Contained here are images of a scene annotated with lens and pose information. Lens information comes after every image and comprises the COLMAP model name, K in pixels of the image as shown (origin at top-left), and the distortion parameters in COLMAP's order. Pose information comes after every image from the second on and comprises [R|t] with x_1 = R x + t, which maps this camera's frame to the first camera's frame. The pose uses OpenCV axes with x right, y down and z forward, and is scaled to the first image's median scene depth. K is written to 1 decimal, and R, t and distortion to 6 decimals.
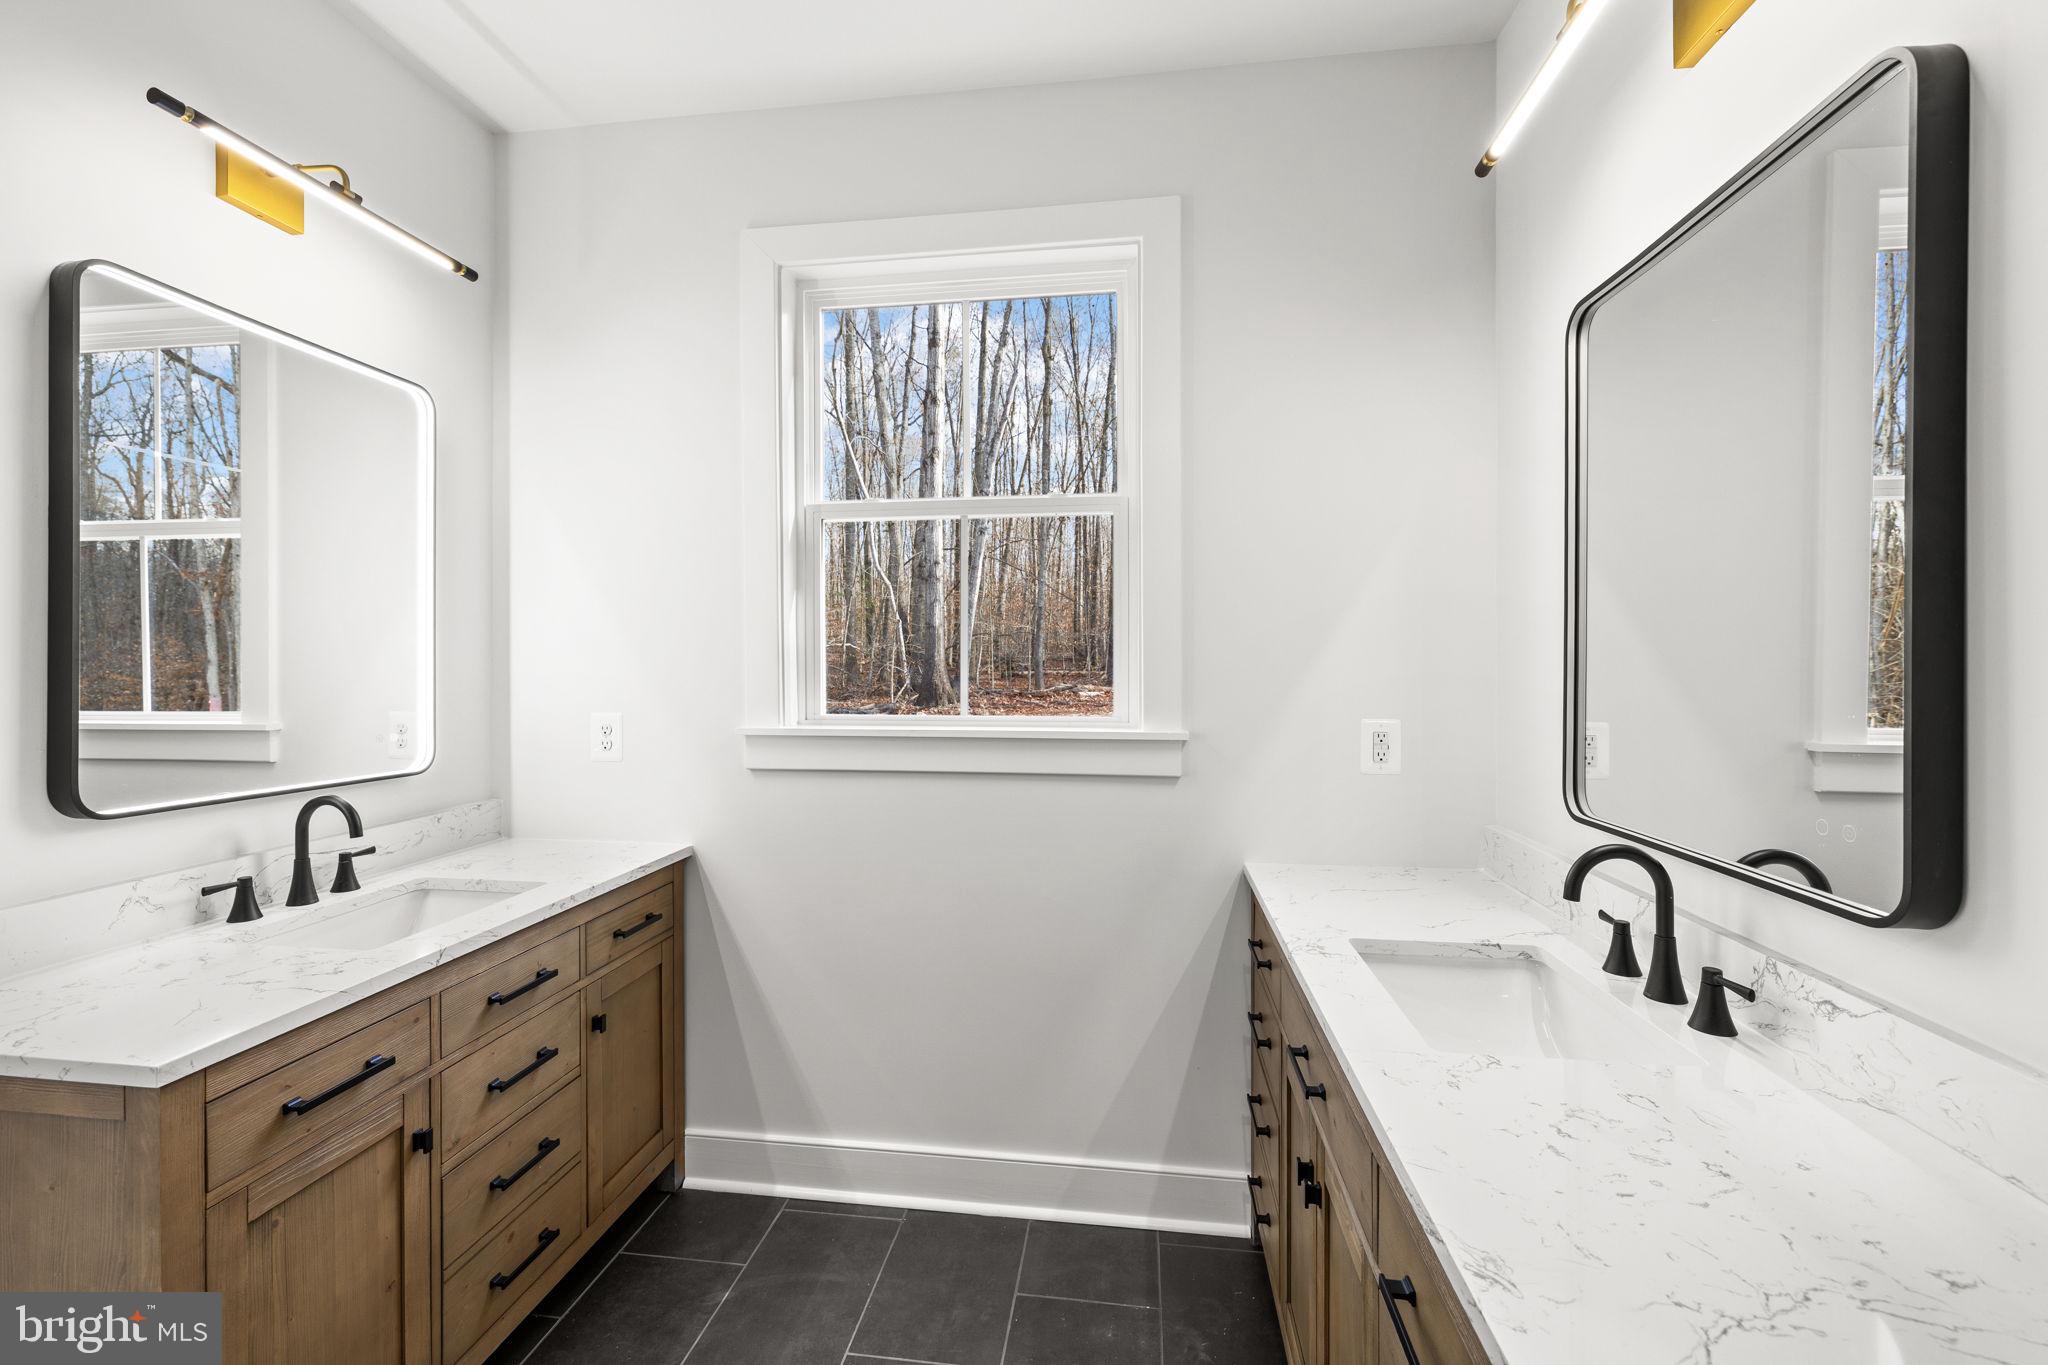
lens RADIAL K [[861.1, 0, 1022.0], [0, 861.1, 668.9], [0, 0, 1]] dist [0.000226, -0.000050]
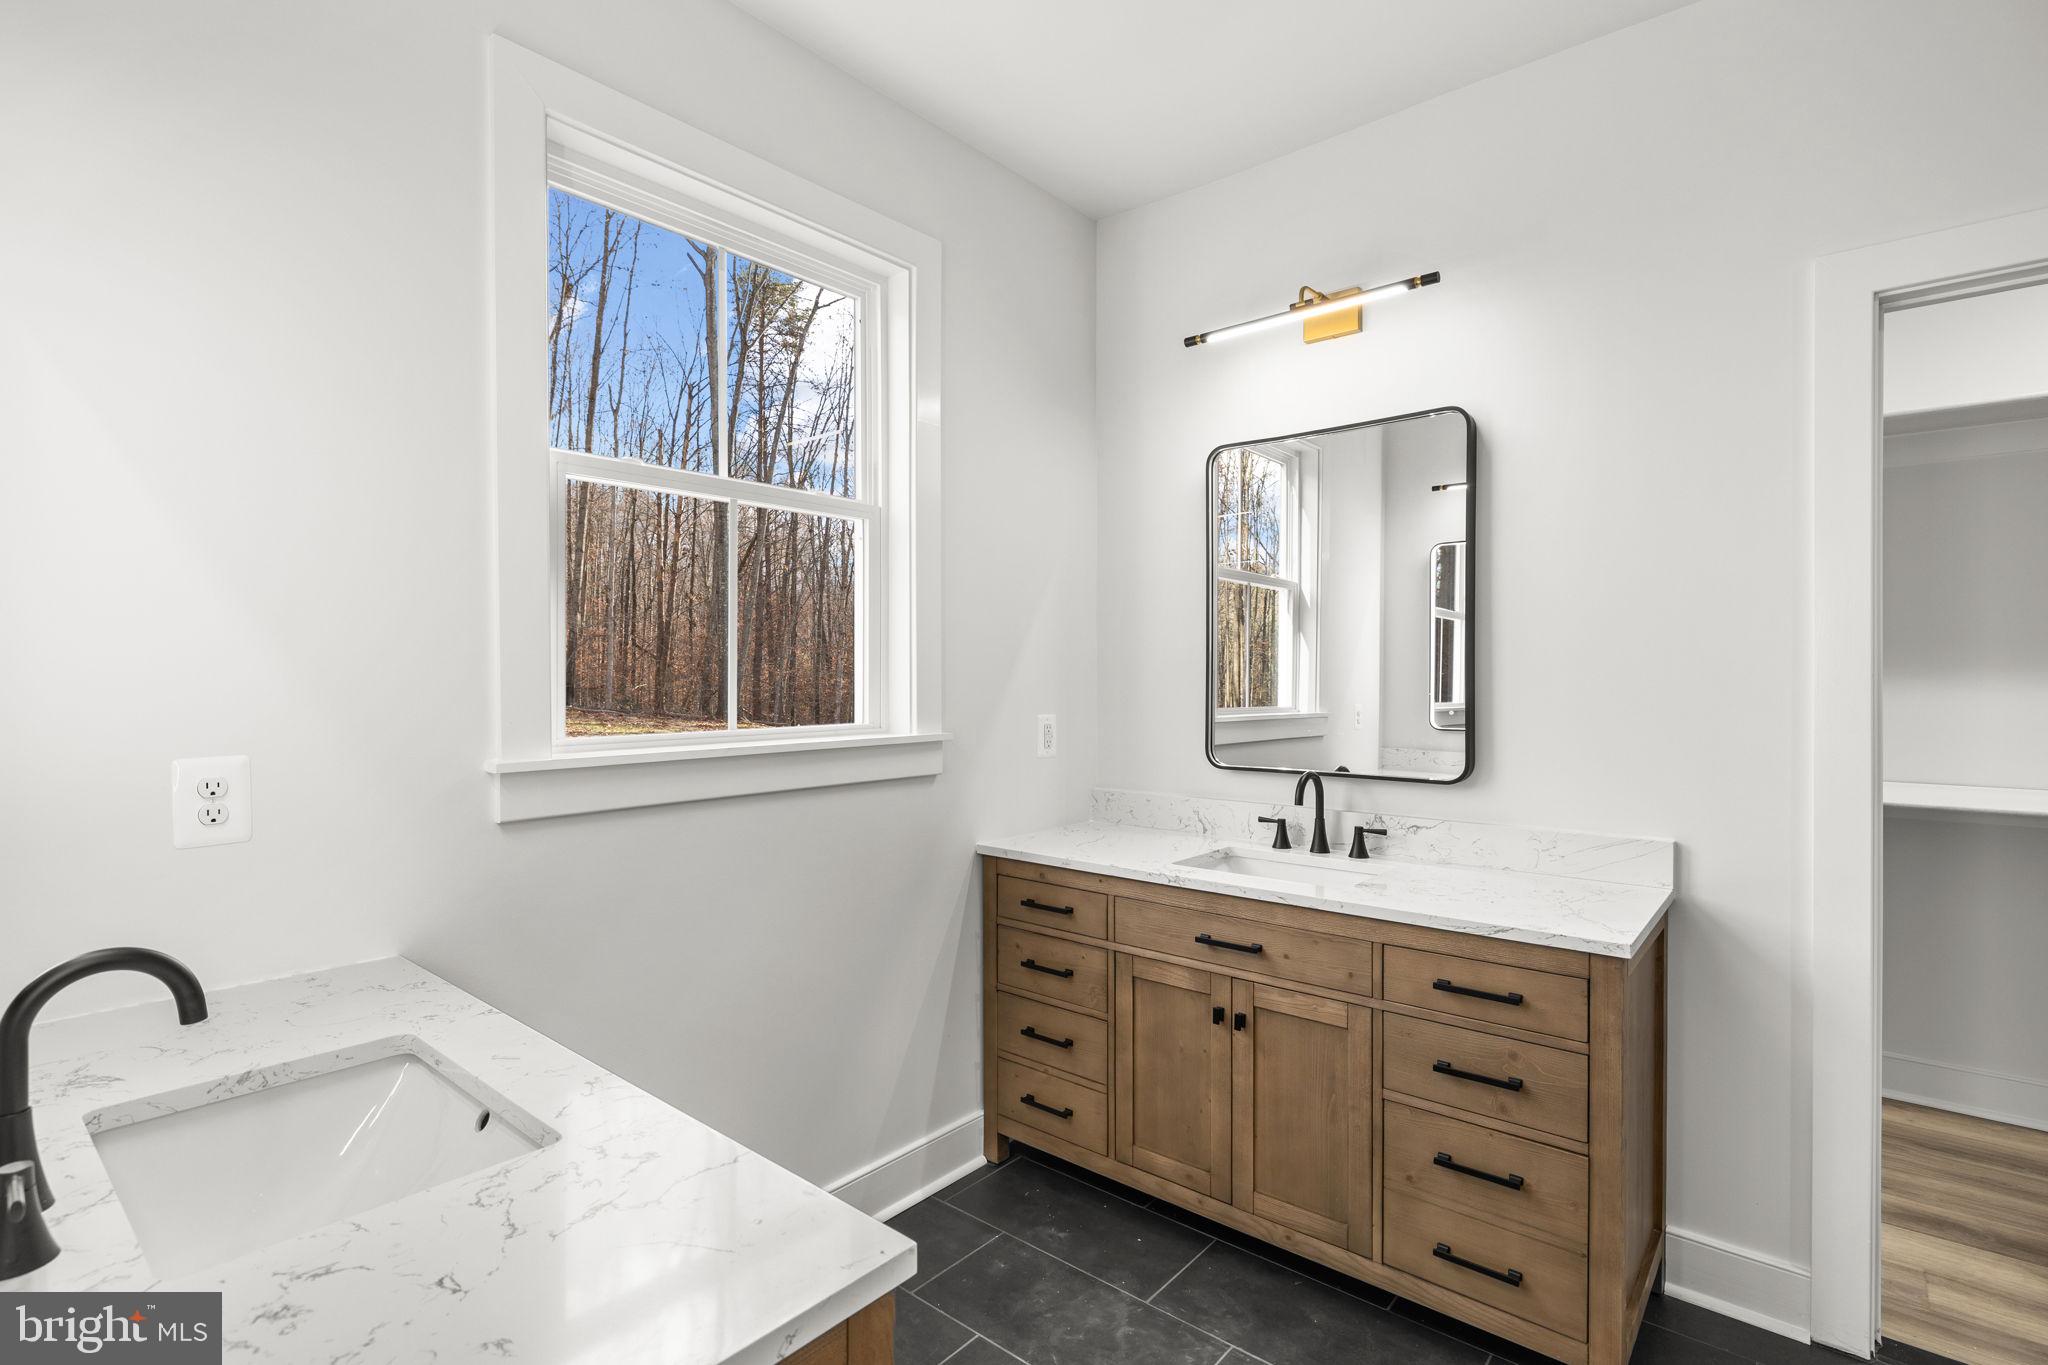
lens RADIAL K [[975.8, 0, 1024.0], [0, 975.8, 682.5], [0, 0, 1]] dist [-0.003802, -0.000052]
pose [[0.535110, -0.008280, 0.844742, -0.800979], [0.004781, 0.999966, 0.006773, 0.000689], [-0.844769, 0.000414, 0.535131, 0.244946]]
